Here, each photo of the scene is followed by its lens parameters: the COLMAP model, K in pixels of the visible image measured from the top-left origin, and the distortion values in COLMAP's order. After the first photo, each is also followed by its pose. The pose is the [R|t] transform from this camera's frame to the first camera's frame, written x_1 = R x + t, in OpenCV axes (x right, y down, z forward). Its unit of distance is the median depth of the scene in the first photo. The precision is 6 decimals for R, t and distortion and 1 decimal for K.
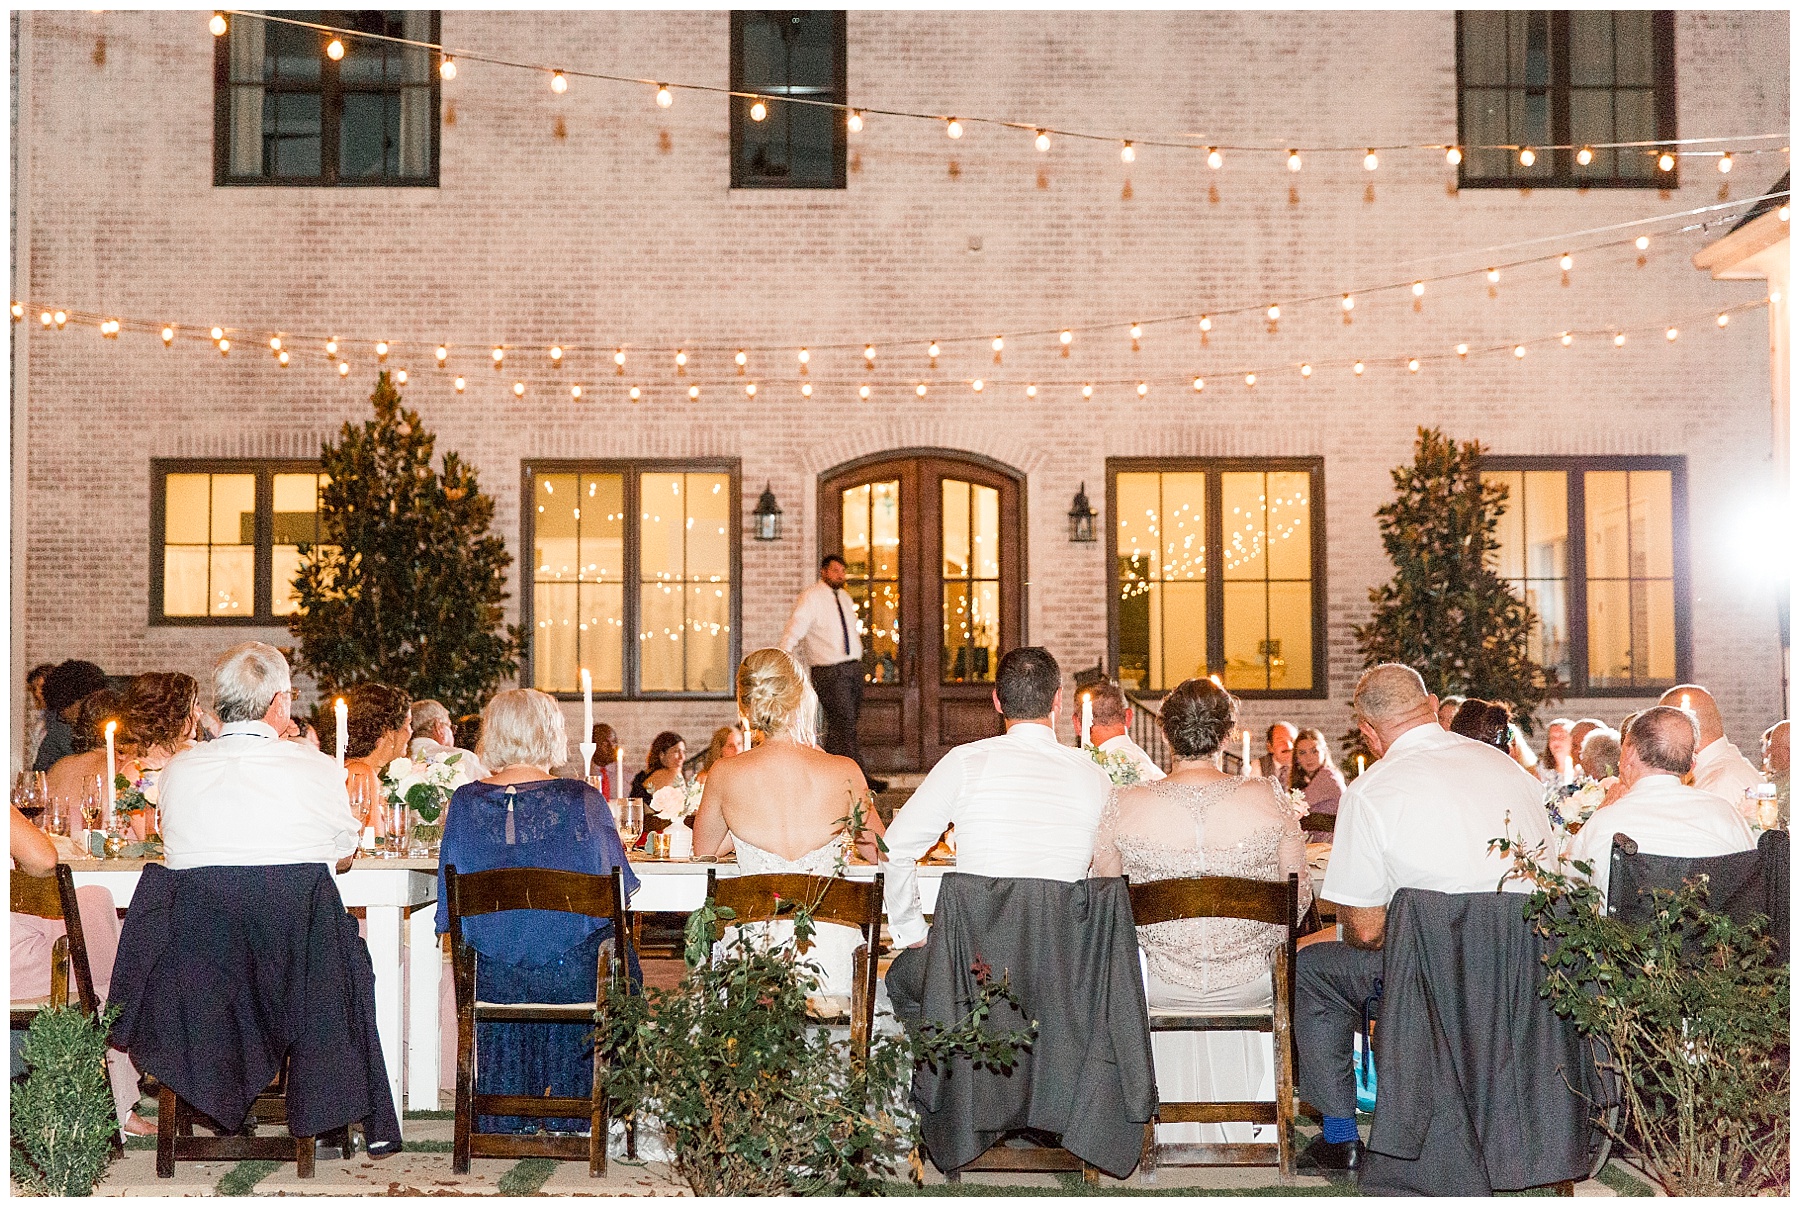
lens RADIAL K [[2752.6, 0, 900.4], [0, 2752.6, 604.8], [0, 0, 1]] dist [0.048774, 0.000000]
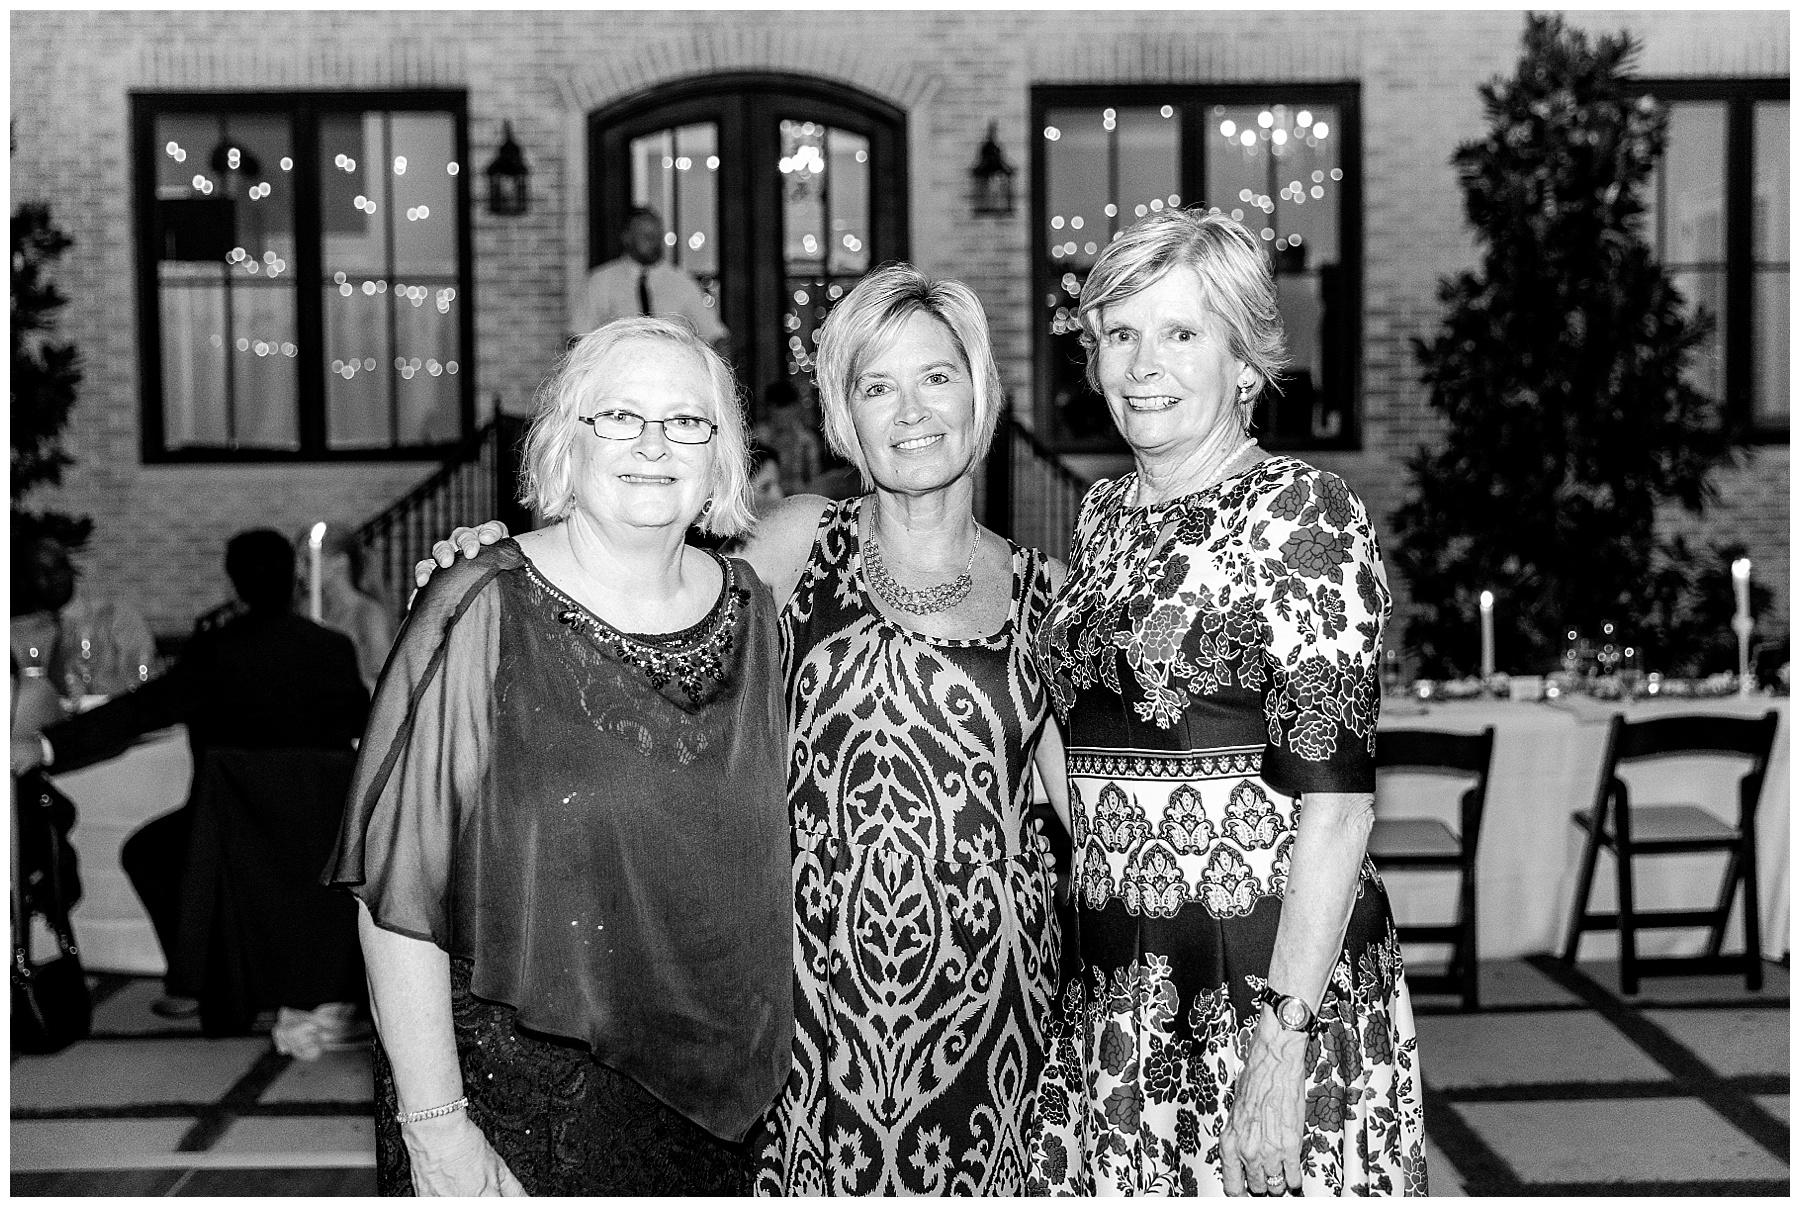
lens RADIAL K [[2309.1, 0, 901.6], [0, 2309.1, 601.2], [0, 0, 1]] dist [0.043738, 0.000000]
pose [[0.999974, -0.006850, -0.002183, 0.045027], [0.007042, 0.994363, 0.105793, 0.010184], [0.001446, -0.105806, 0.994386, 0.443521]]
